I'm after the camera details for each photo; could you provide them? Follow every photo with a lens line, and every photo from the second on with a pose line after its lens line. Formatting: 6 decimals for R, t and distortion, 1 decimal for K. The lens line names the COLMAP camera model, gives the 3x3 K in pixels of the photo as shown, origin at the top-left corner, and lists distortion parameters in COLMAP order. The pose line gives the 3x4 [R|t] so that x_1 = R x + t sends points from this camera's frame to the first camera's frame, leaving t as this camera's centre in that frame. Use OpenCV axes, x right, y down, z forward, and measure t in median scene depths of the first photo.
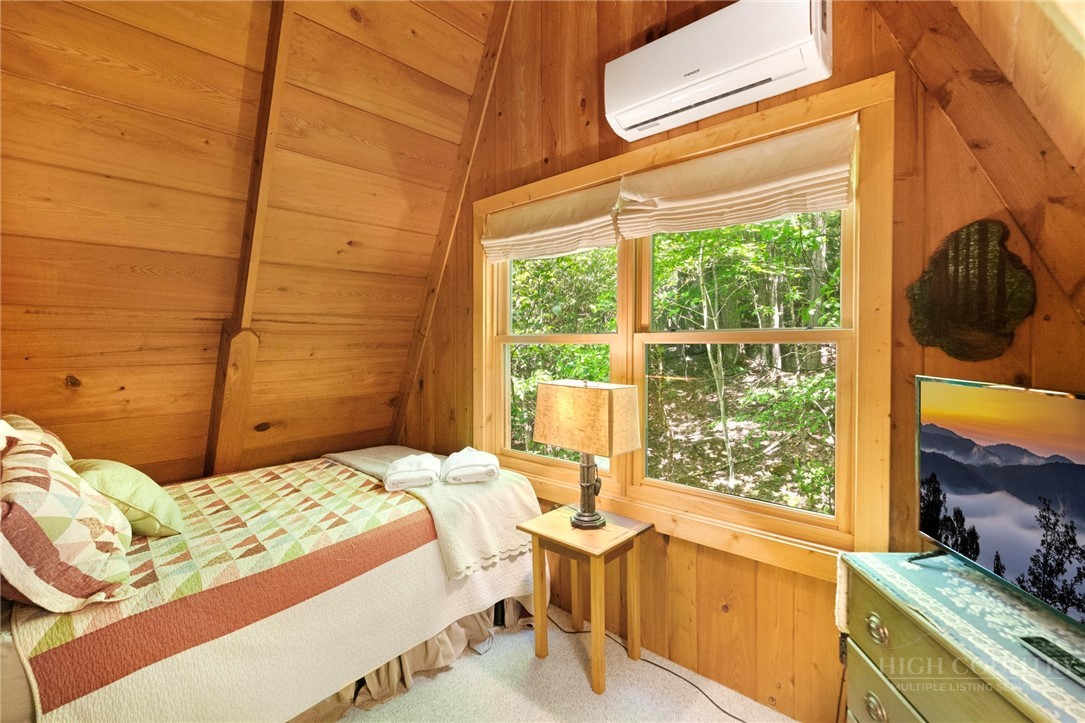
lens RADIAL K [[497.8, 0, 542.5], [0, 497.8, 361.5], [0, 0, 1]] dist [-0.000277, 0.000063]
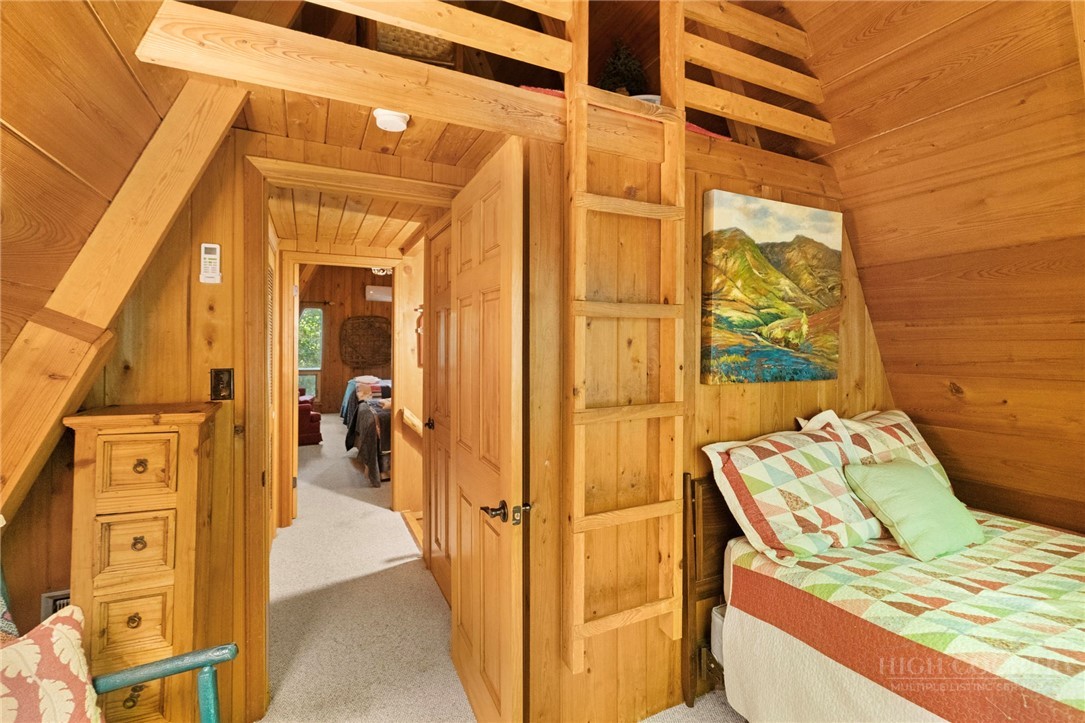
lens RADIAL K [[488.7, 0, 549.5], [0, 488.7, 349.5], [0, 0, 1]] dist [-0.000931, 0.000422]
pose [[-0.356630, 0.014530, -0.934133, 0.358091], [-0.030418, 0.999168, 0.027155, -0.050420], [0.933750, 0.038099, -0.355891, 0.653797]]
